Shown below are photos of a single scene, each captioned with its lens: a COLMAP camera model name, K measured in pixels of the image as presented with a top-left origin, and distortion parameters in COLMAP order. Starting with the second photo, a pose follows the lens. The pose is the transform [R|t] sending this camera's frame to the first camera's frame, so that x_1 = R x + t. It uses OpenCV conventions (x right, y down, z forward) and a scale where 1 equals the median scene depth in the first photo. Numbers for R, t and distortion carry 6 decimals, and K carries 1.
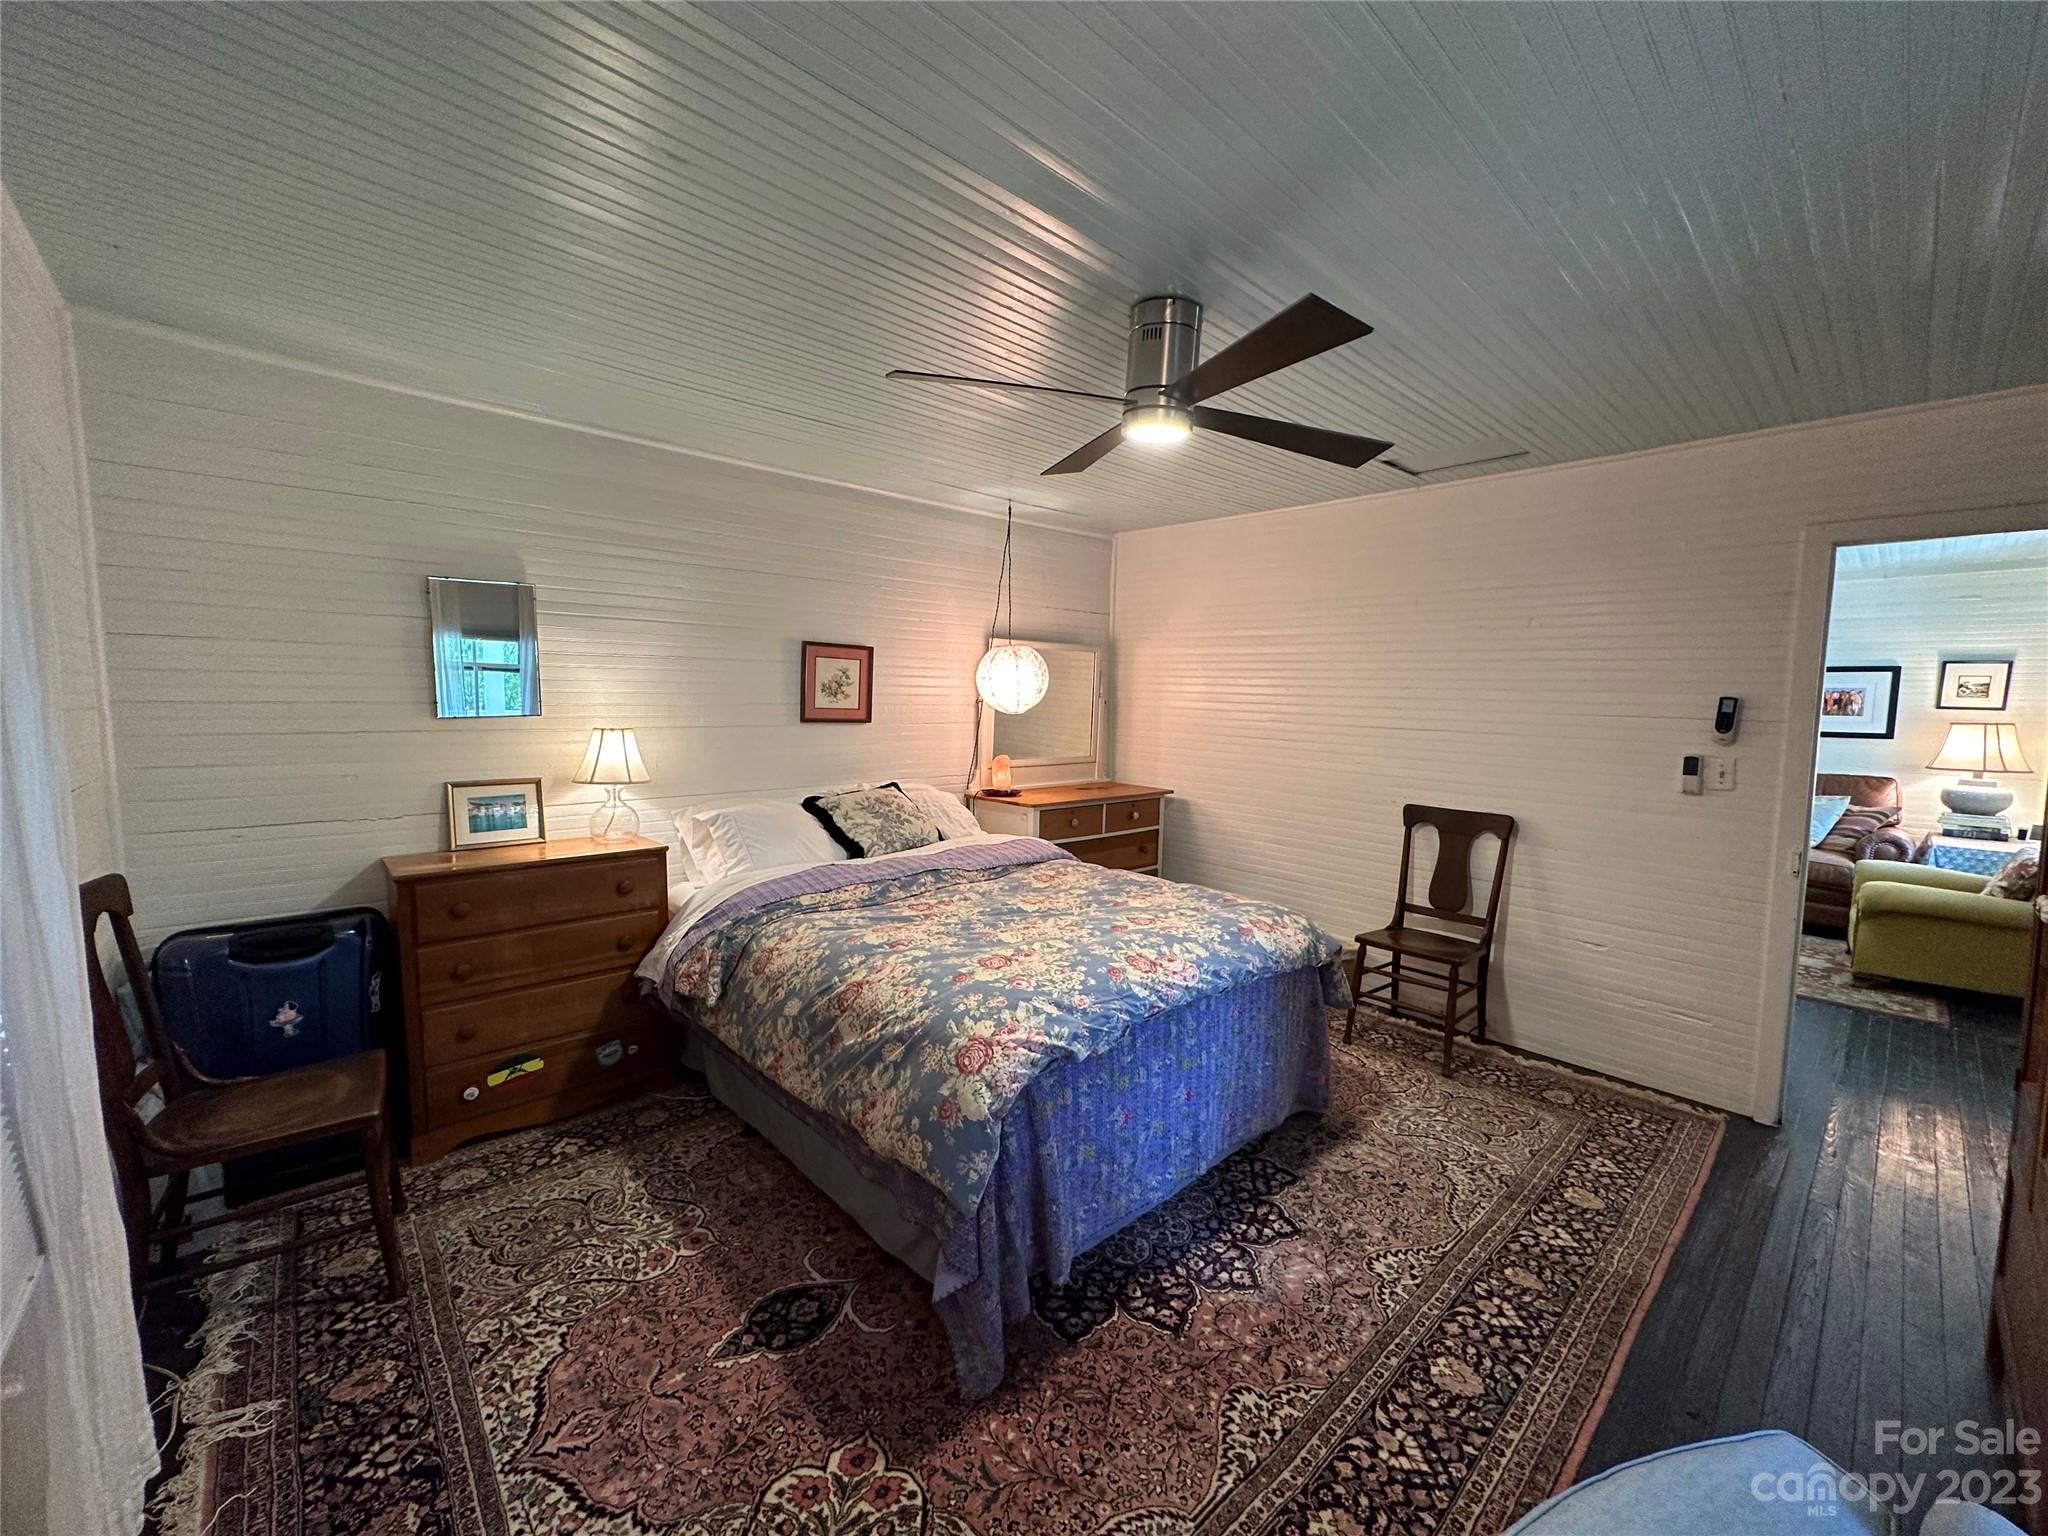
lens RADIAL K [[811.2, 0, 1016.9], [0, 811.2, 770.5], [0, 0, 1]] dist [-0.004612, 0.000200]
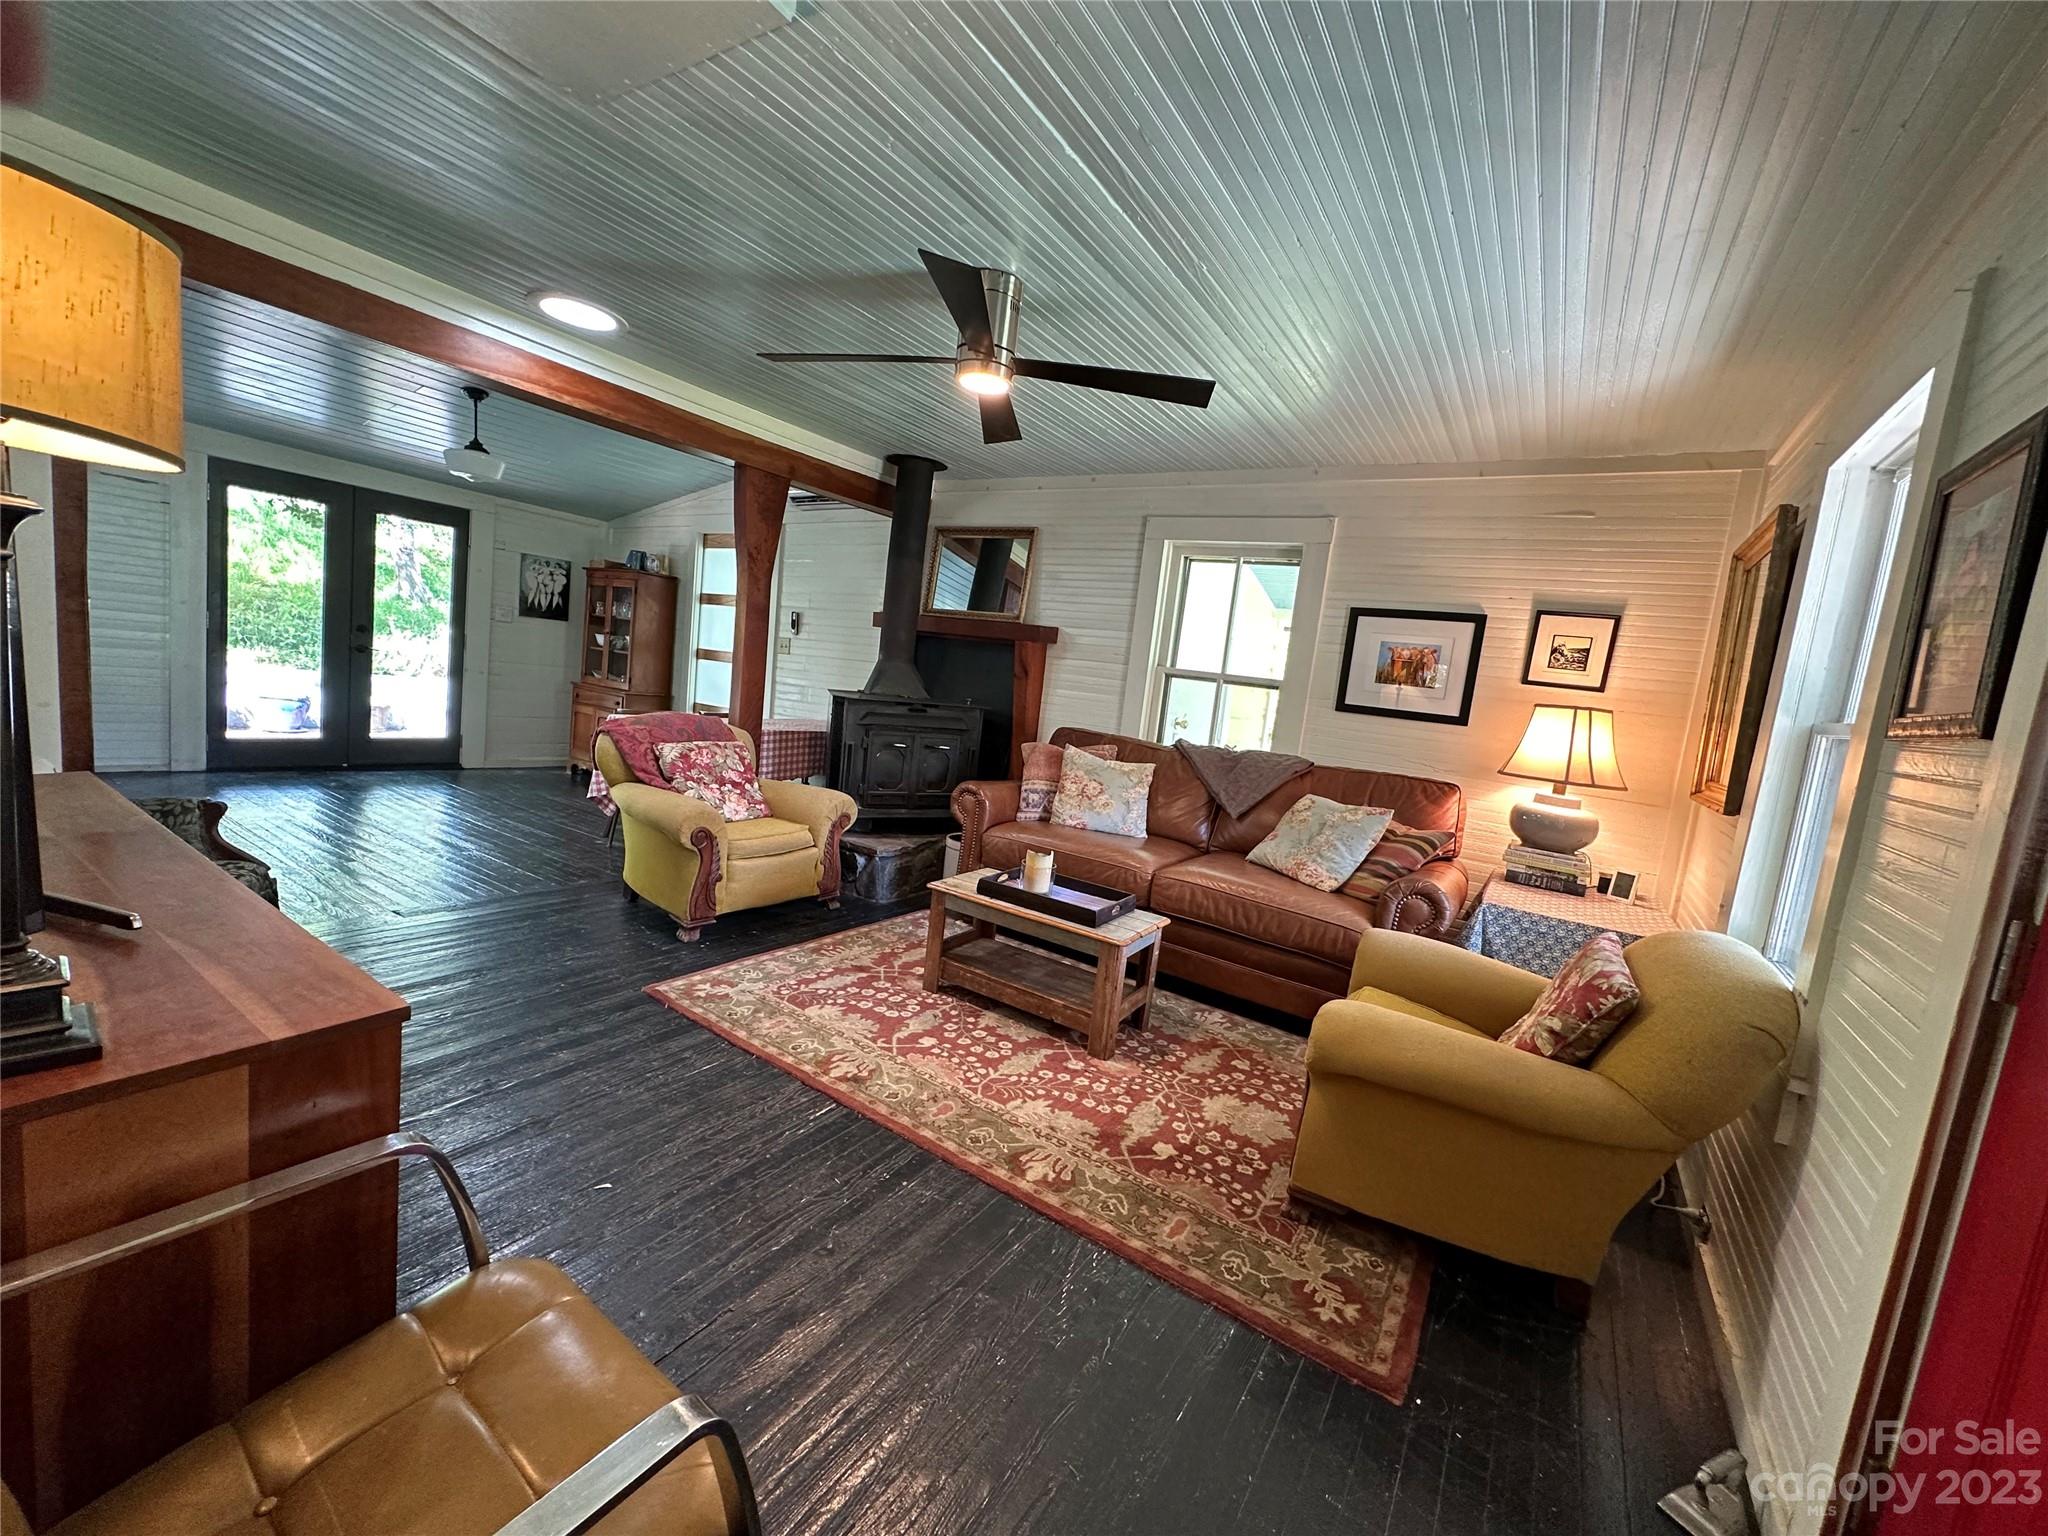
lens RADIAL K [[818.5, 0, 1018.6], [0, 818.5, 765.5], [0, 0, 1]] dist [0.002376, 0.000763]
pose [[0.963357, 0.065344, 0.260143, 0.597896], [-0.077236, 0.996372, 0.035746, -0.002471], [-0.256863, -0.054528, 0.964908, 0.475324]]
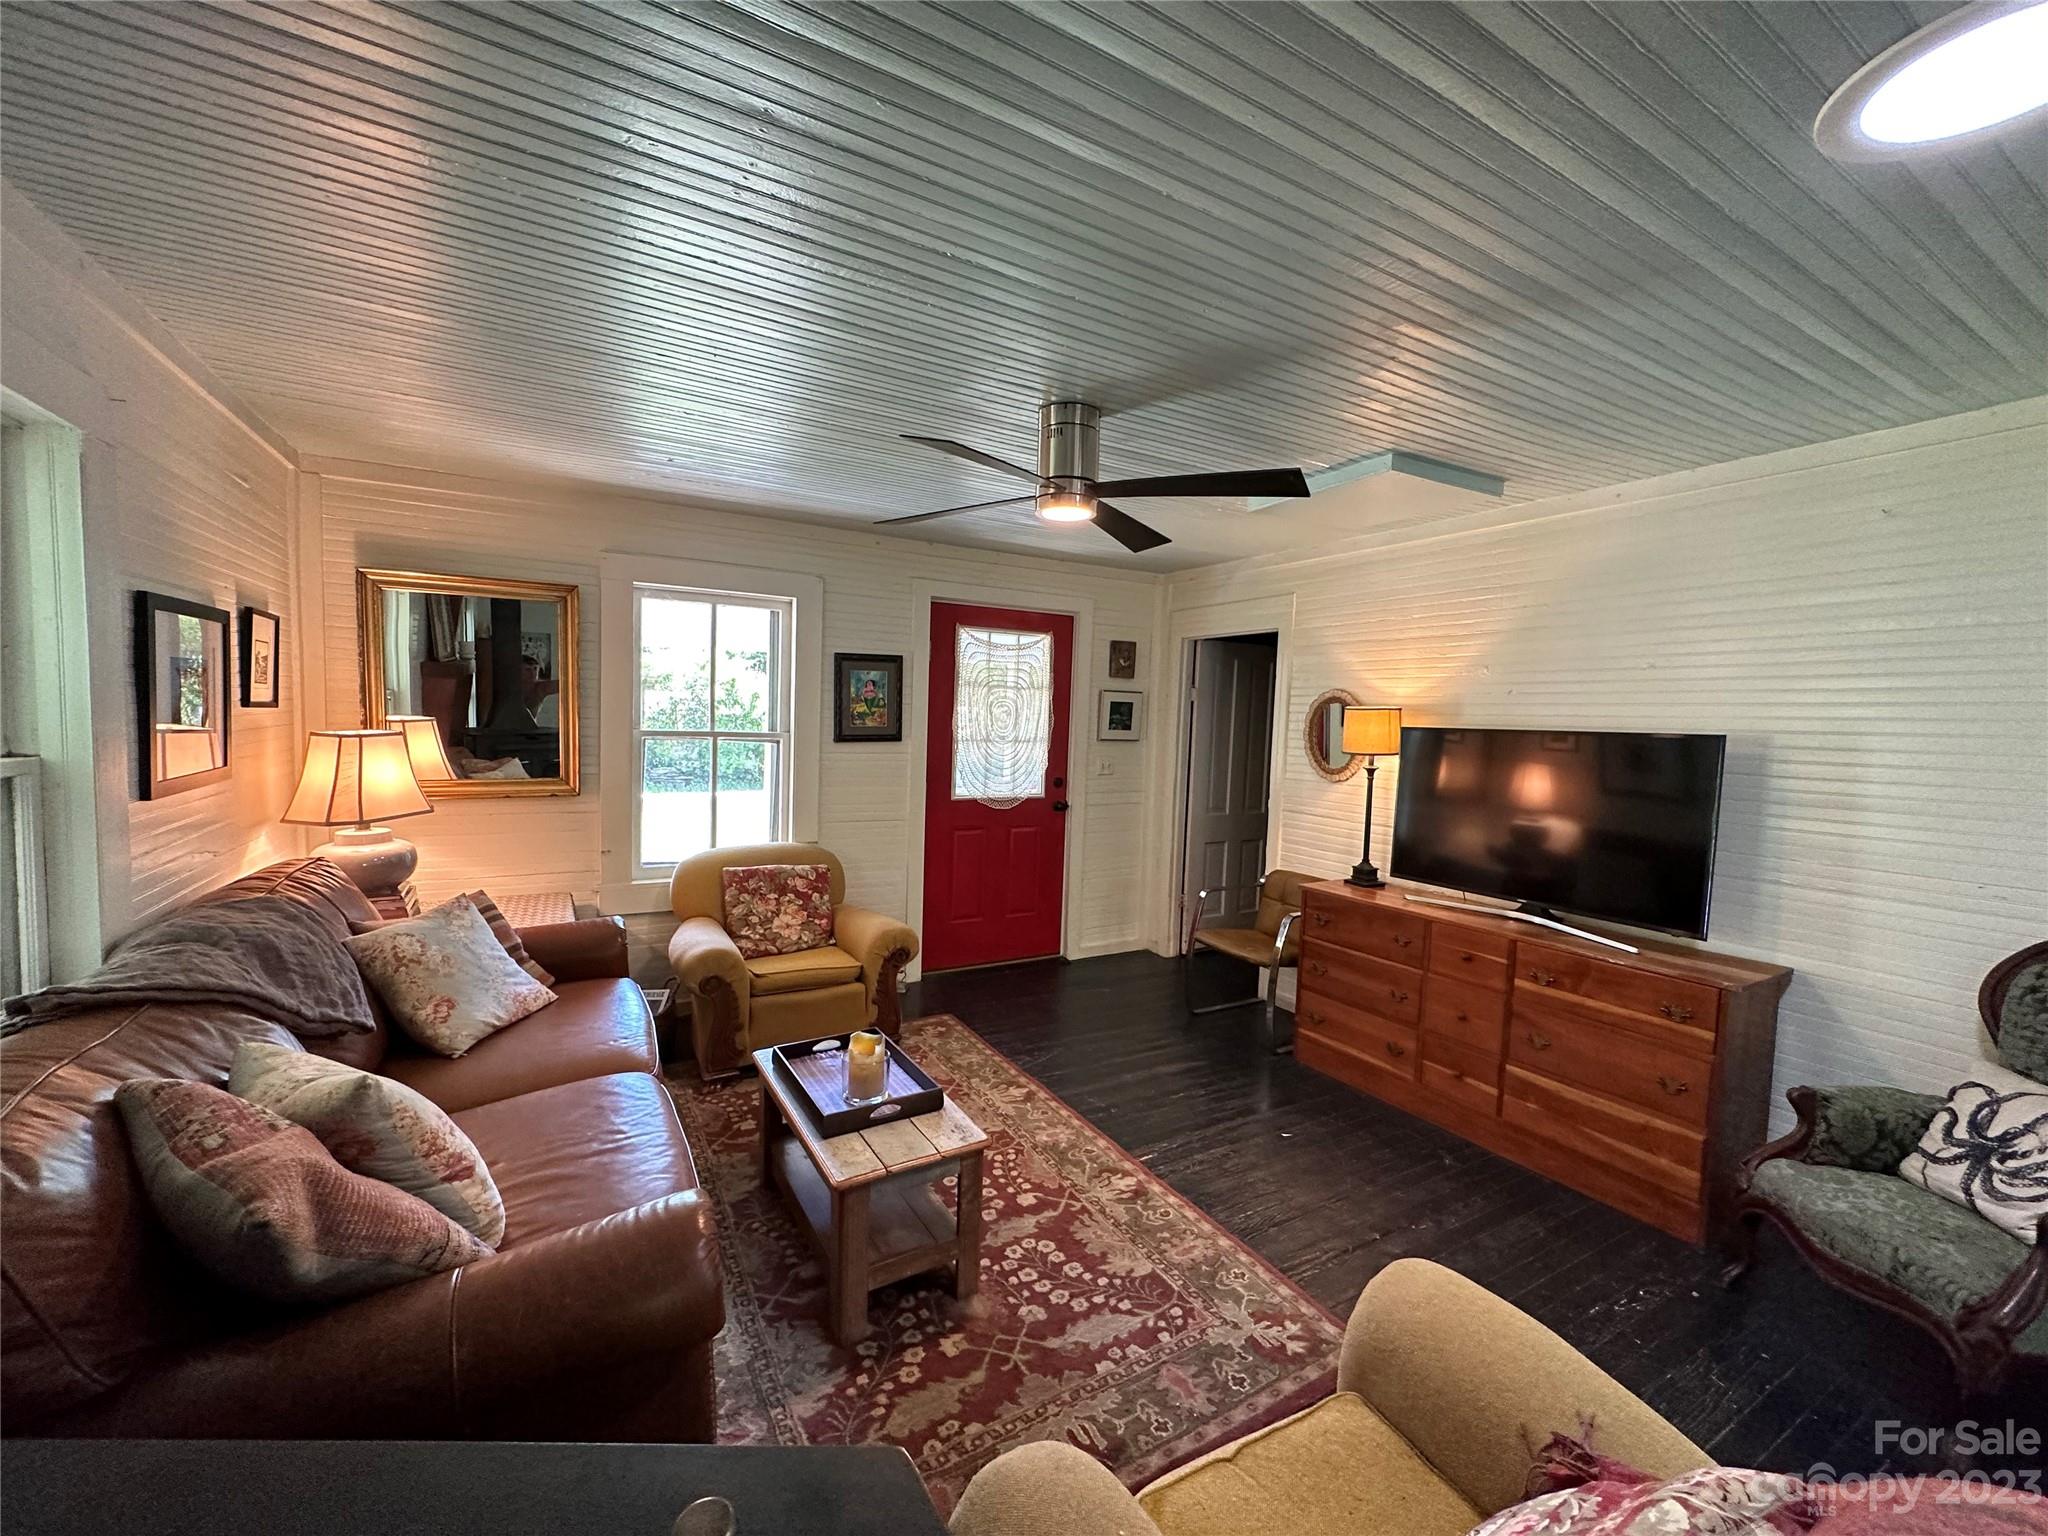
lens RADIAL K [[818.5, 0, 1018.6], [0, 818.5, 765.5], [0, 0, 1]] dist [0.002376, 0.000763]
pose [[-0.975623, -0.059121, 0.211341, 0.606409], [-0.024241, 0.986168, 0.163967, -0.140476], [-0.218112, 0.154847, -0.963561, 1.422126]]
